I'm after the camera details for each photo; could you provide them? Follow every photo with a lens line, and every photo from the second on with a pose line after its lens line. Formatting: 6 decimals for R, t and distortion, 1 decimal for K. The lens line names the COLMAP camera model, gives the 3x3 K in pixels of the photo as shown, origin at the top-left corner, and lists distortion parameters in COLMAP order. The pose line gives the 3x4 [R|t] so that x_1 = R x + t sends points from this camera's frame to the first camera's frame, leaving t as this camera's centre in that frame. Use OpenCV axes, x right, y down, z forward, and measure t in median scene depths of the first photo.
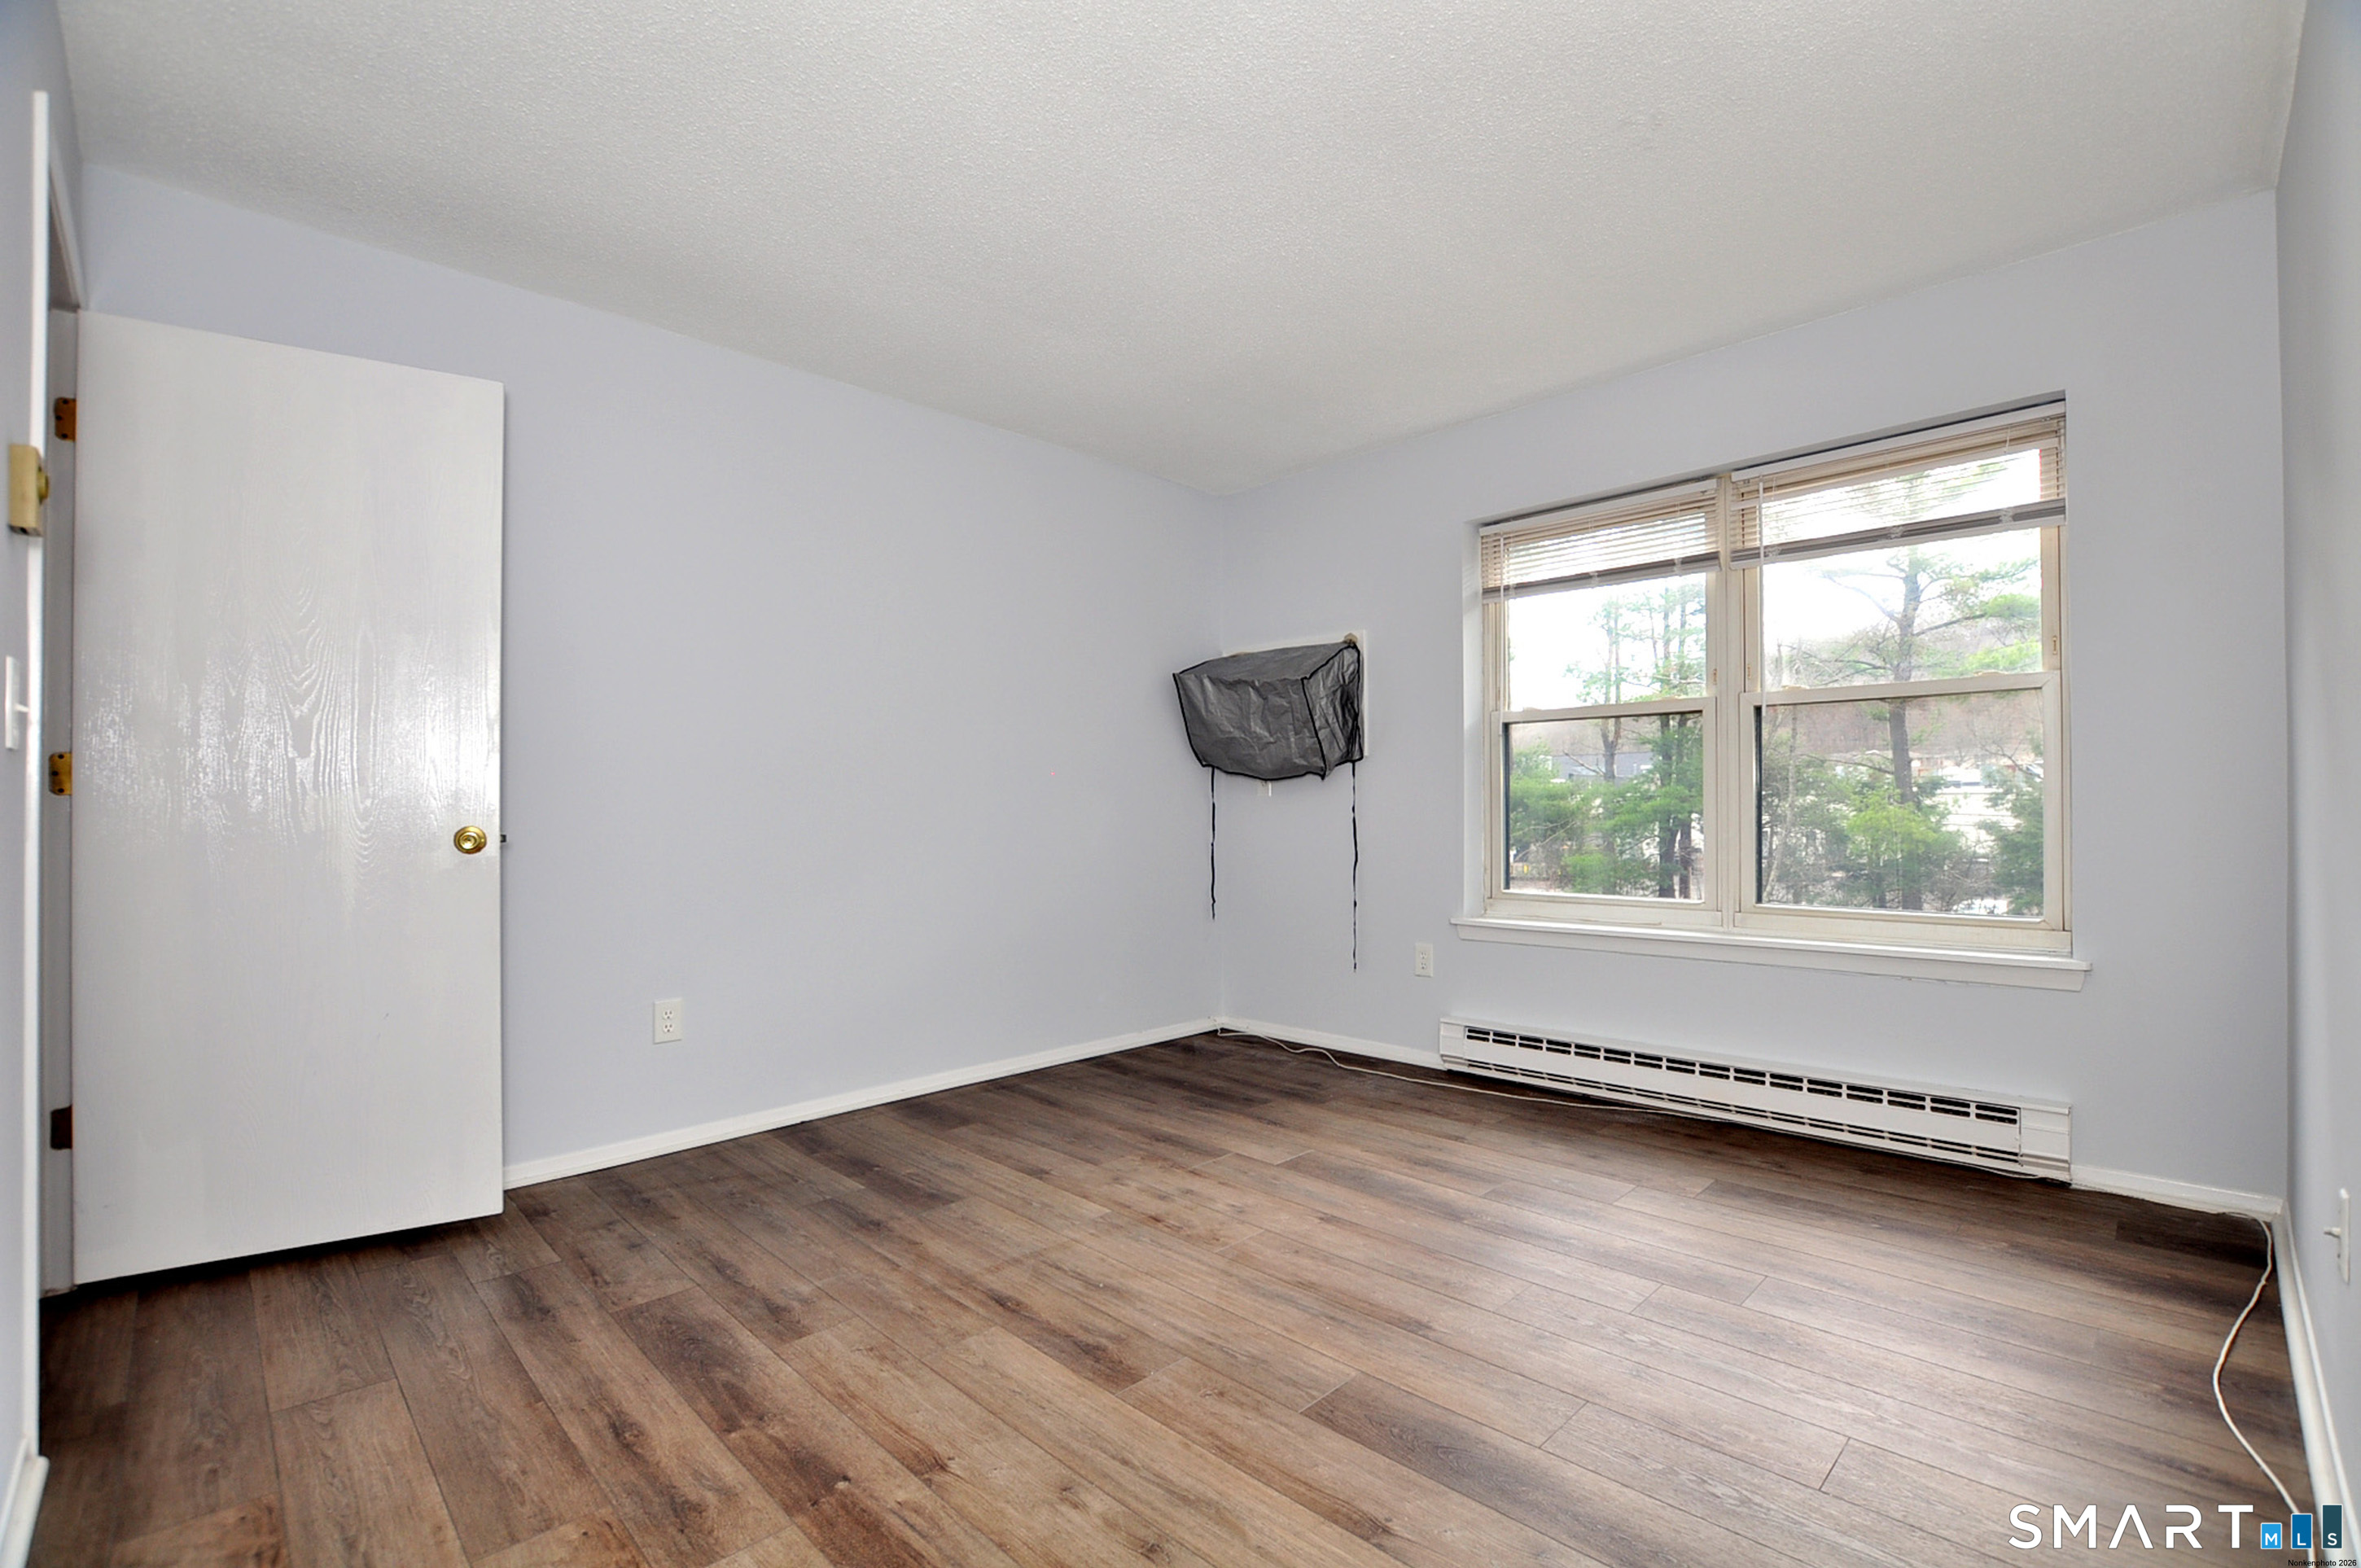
lens RADIAL K [[1036.9, 0, 1188.6], [0, 1036.9, 800.0], [0, 0, 1]] dist [-0.031862, 0.001590]
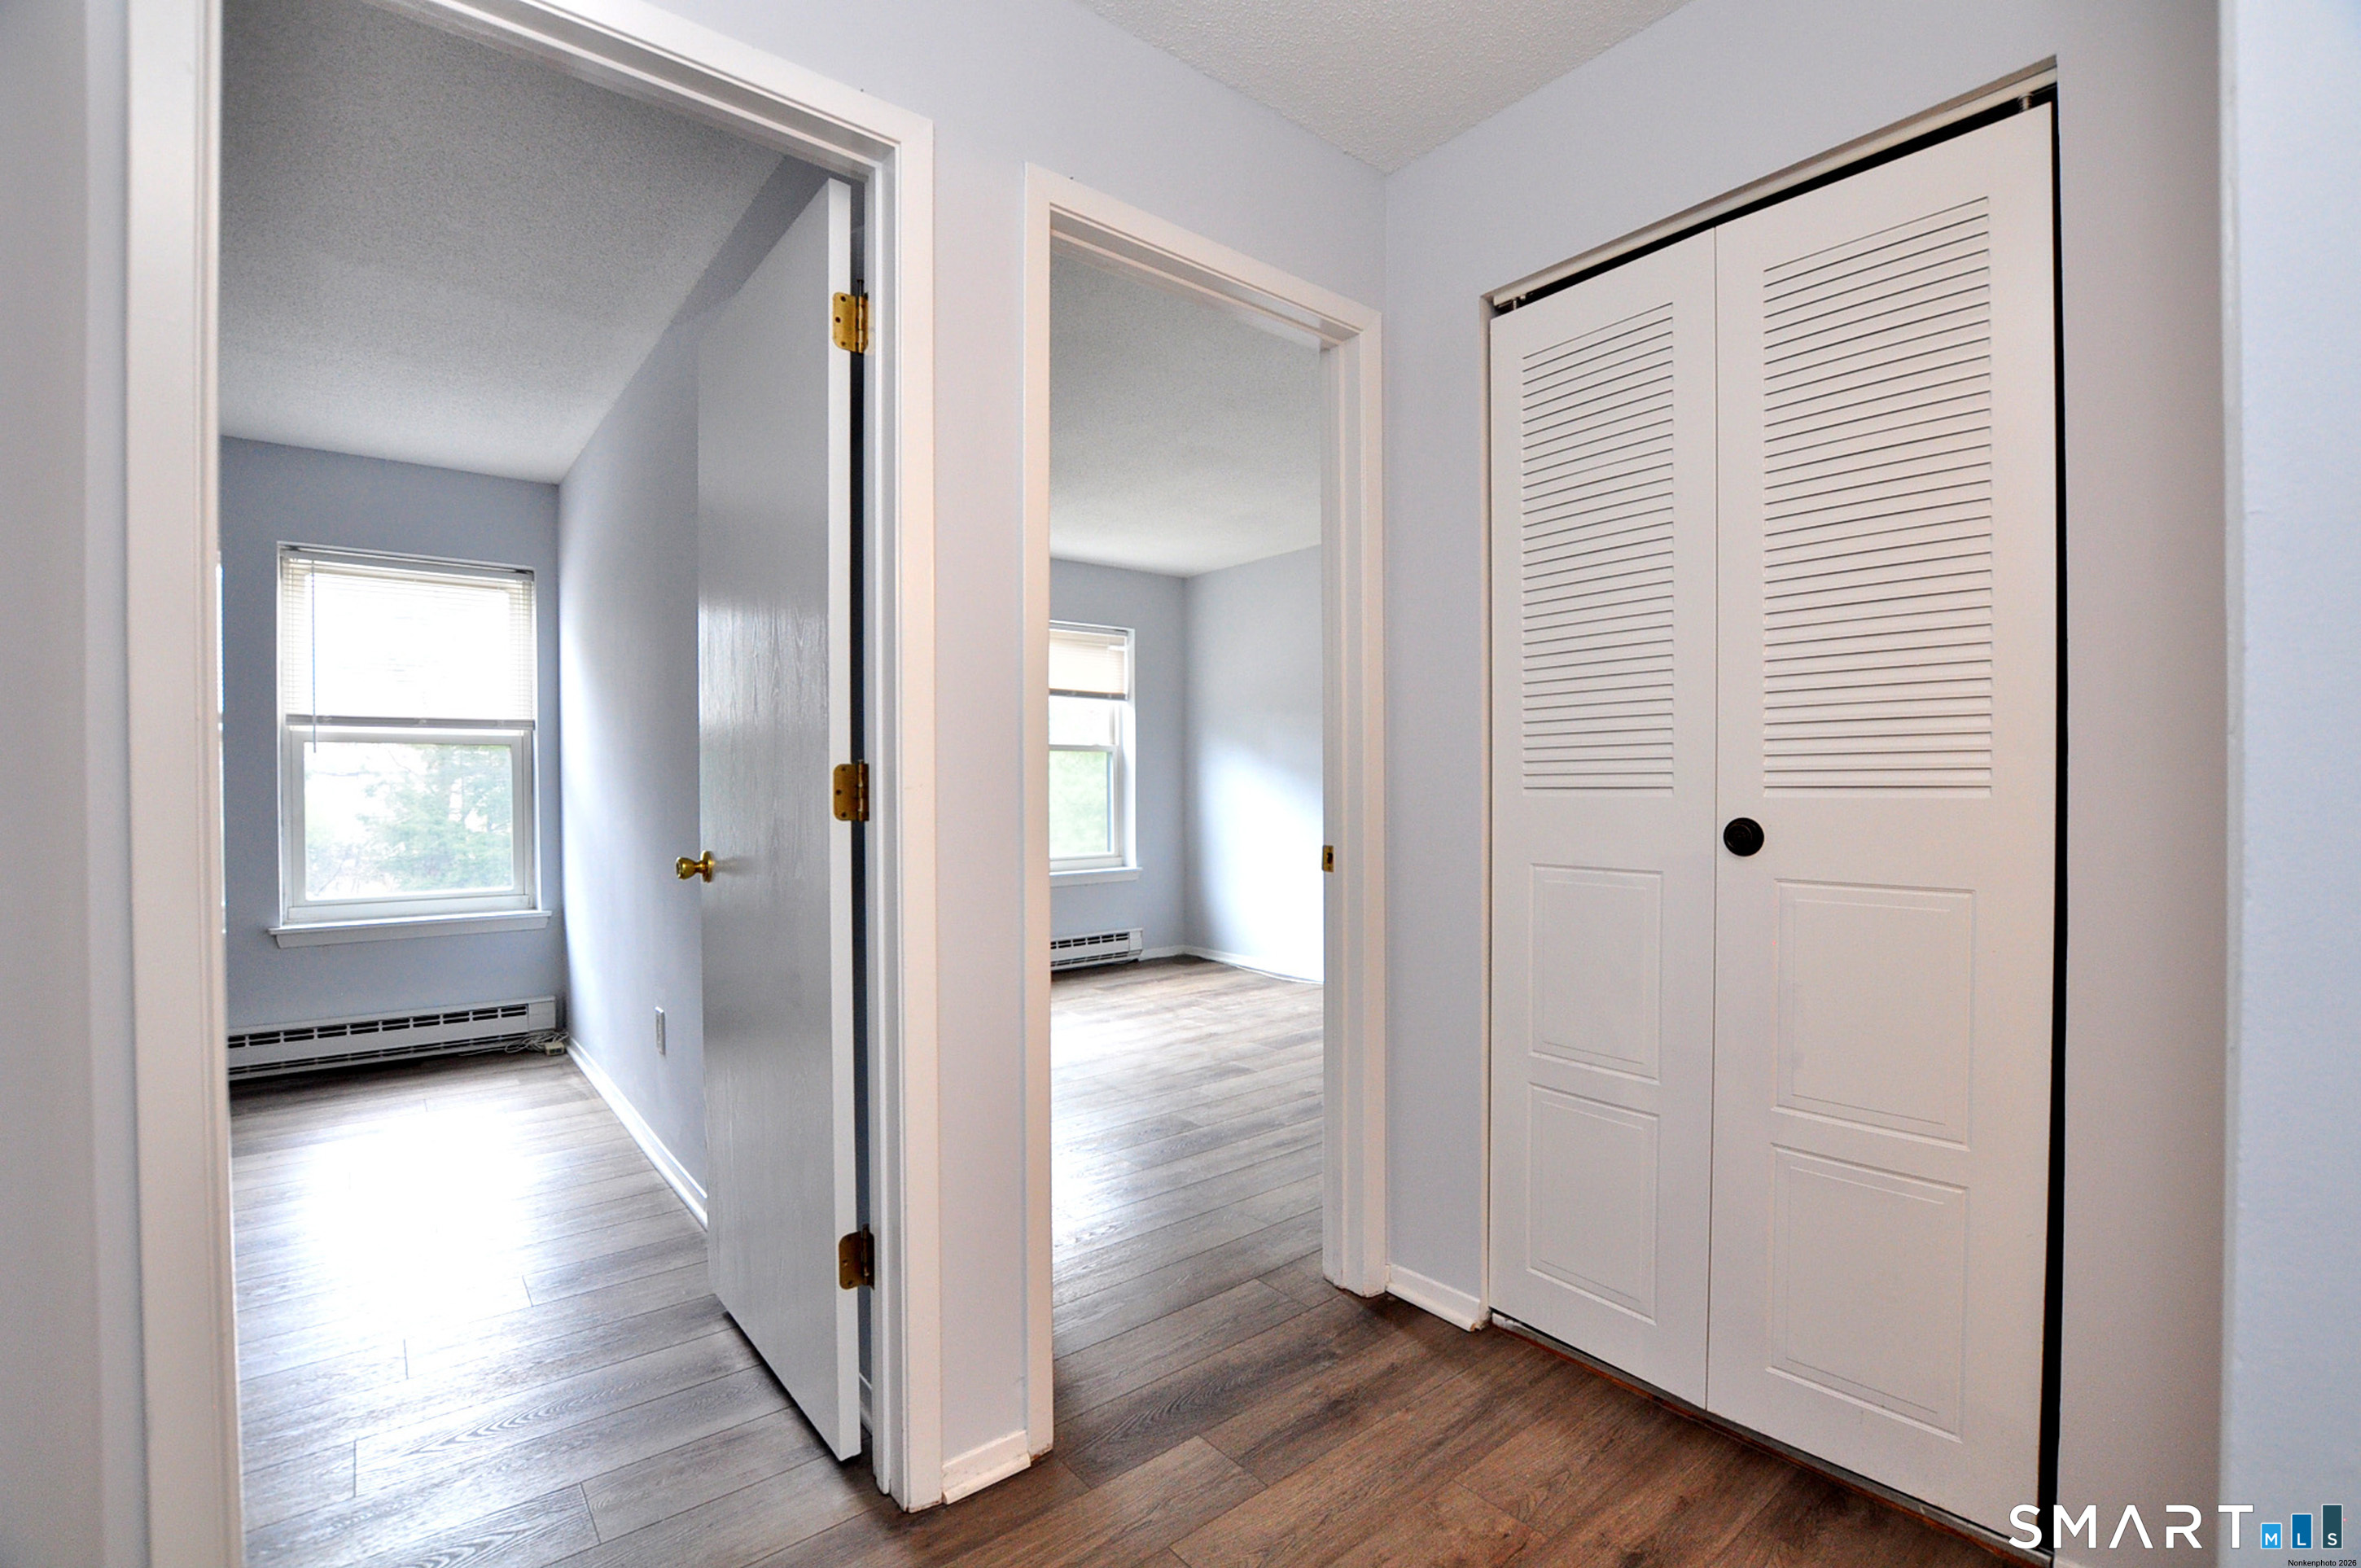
lens RADIAL K [[1036.9, 0, 1188.6], [0, 1036.9, 800.0], [0, 0, 1]] dist [-0.031862, 0.001590]
pose [[0.101286, -0.006364, 0.994837, -1.486375], [-0.004689, 0.999965, 0.006875, -0.020420], [-0.994846, -0.005361, 0.101253, 0.585639]]
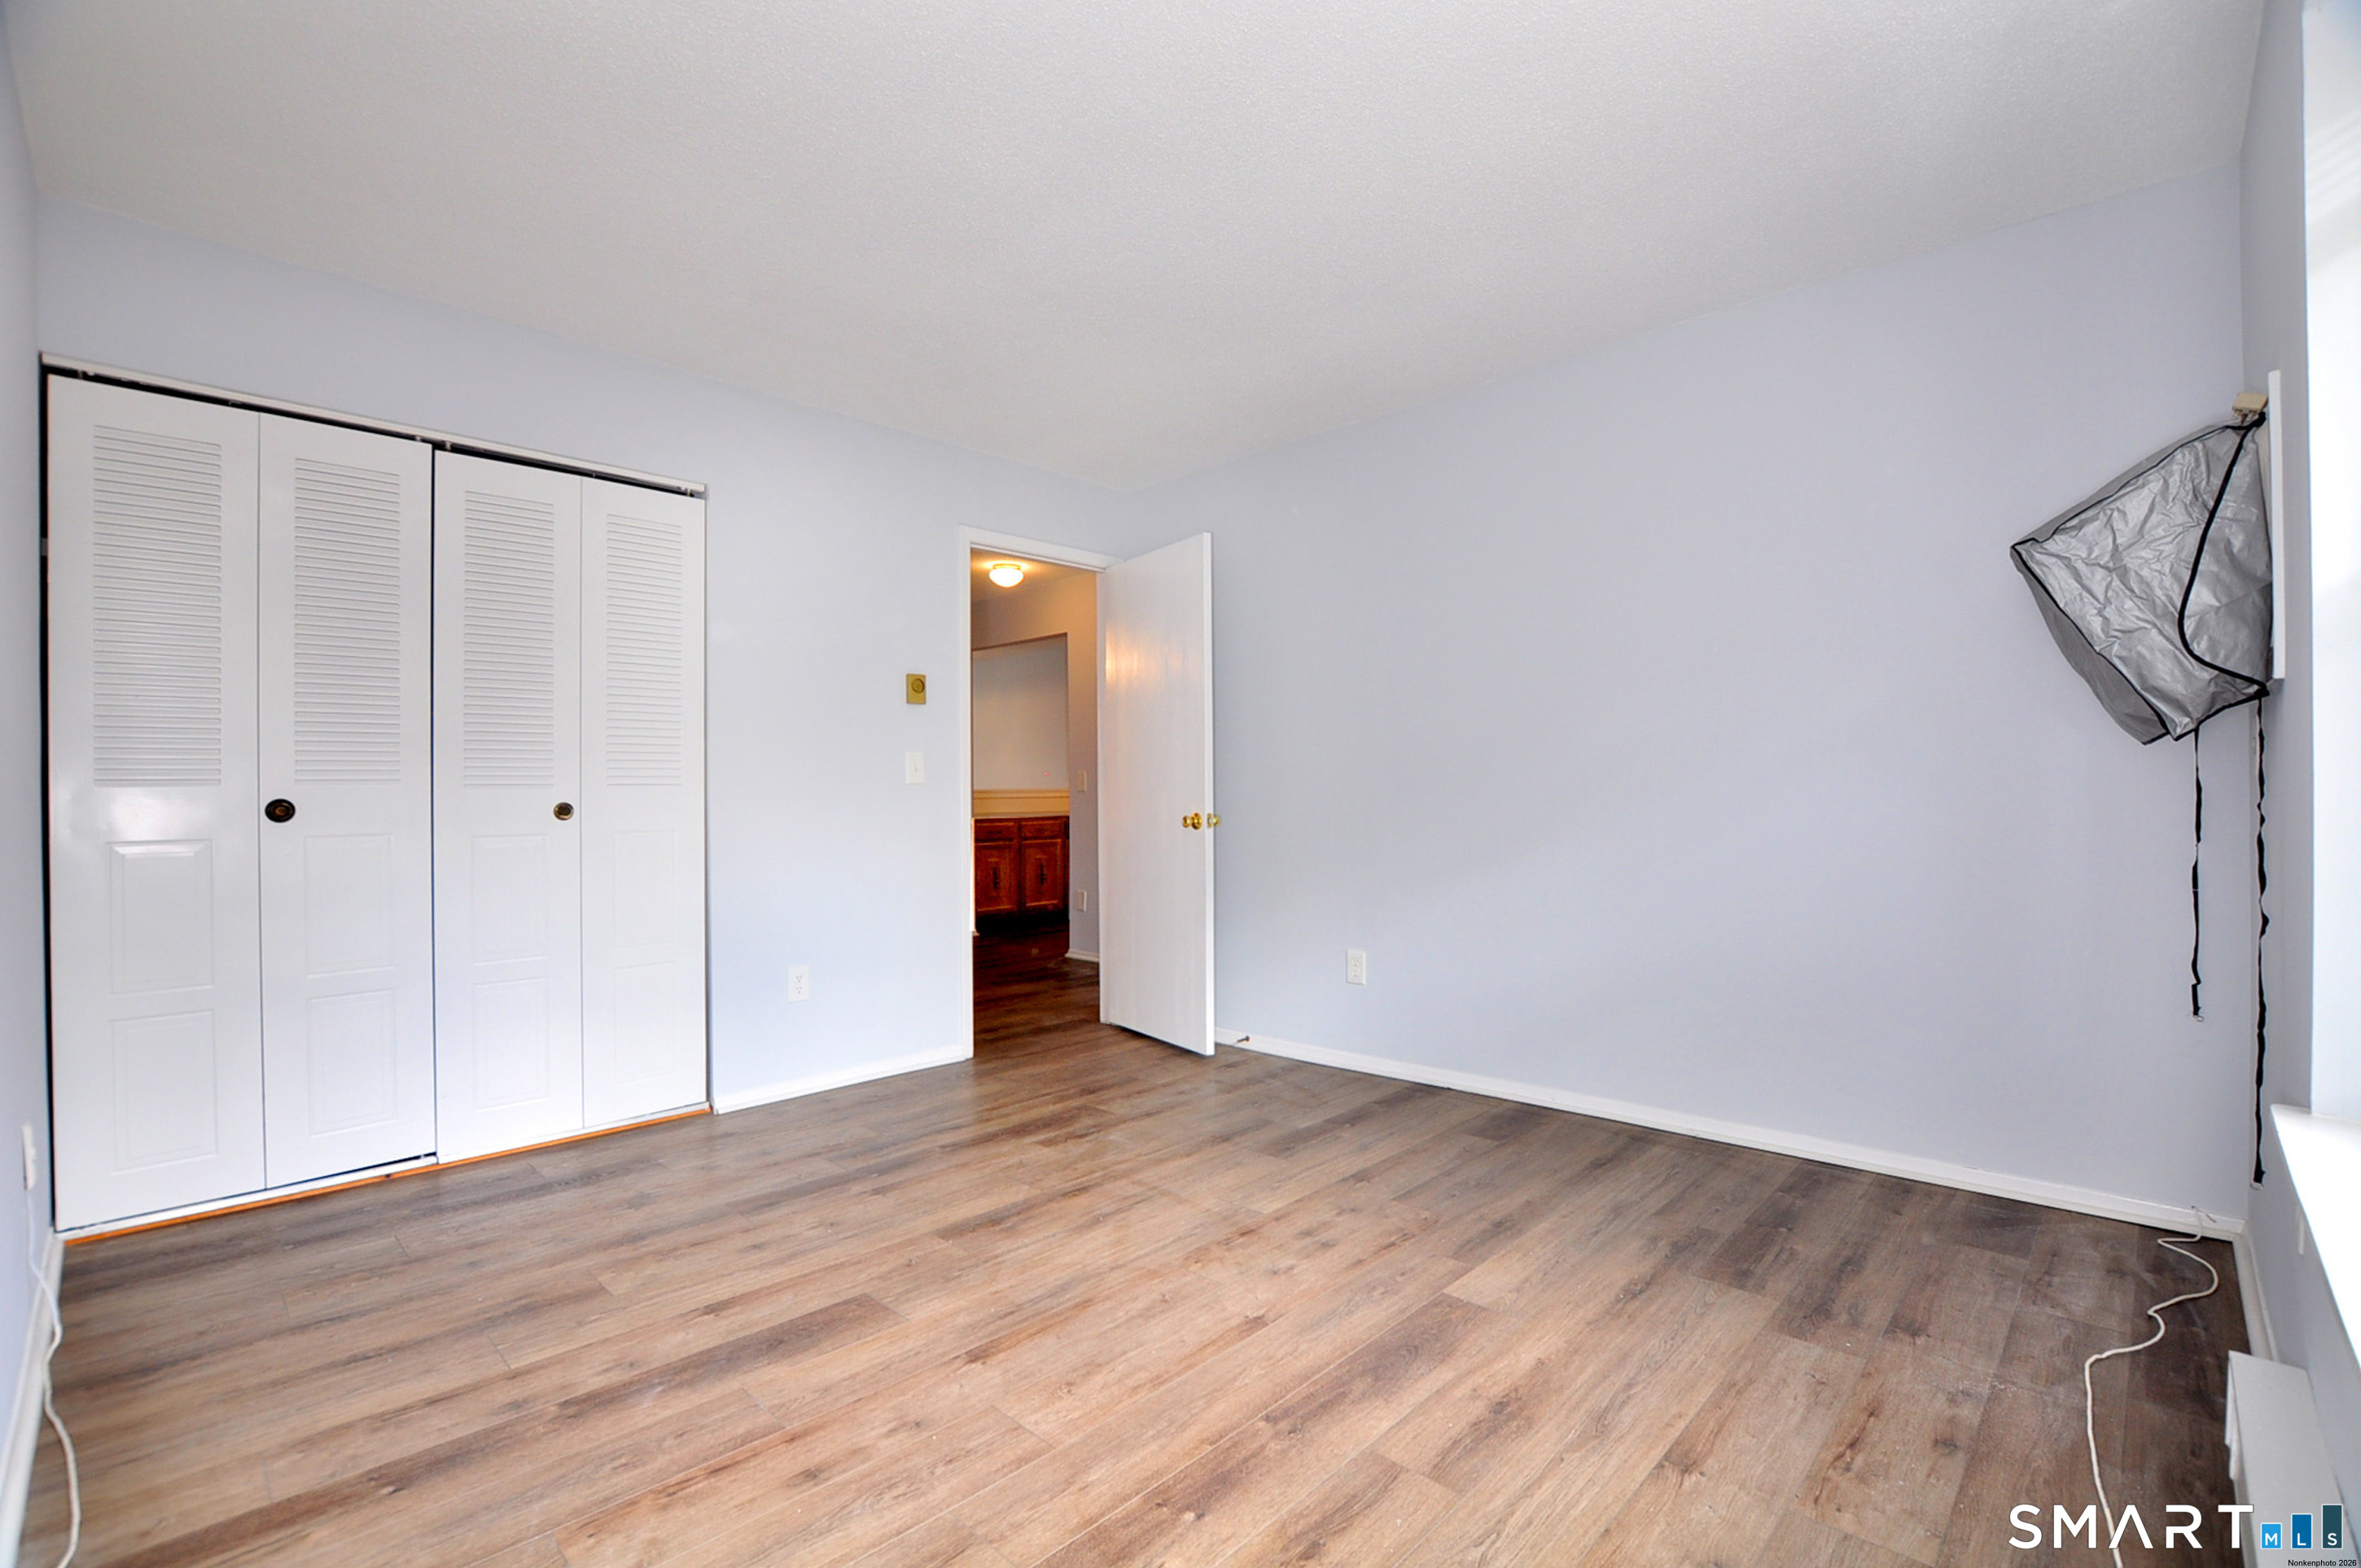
lens RADIAL K [[1036.9, 0, 1188.6], [0, 1036.9, 800.0], [0, 0, 1]] dist [-0.031862, 0.001590]
pose [[0.021849, 0.009115, -0.999720, 0.839194], [0.020615, 0.999742, 0.009566, -0.007828], [0.999549, -0.020818, 0.021656, 0.844067]]
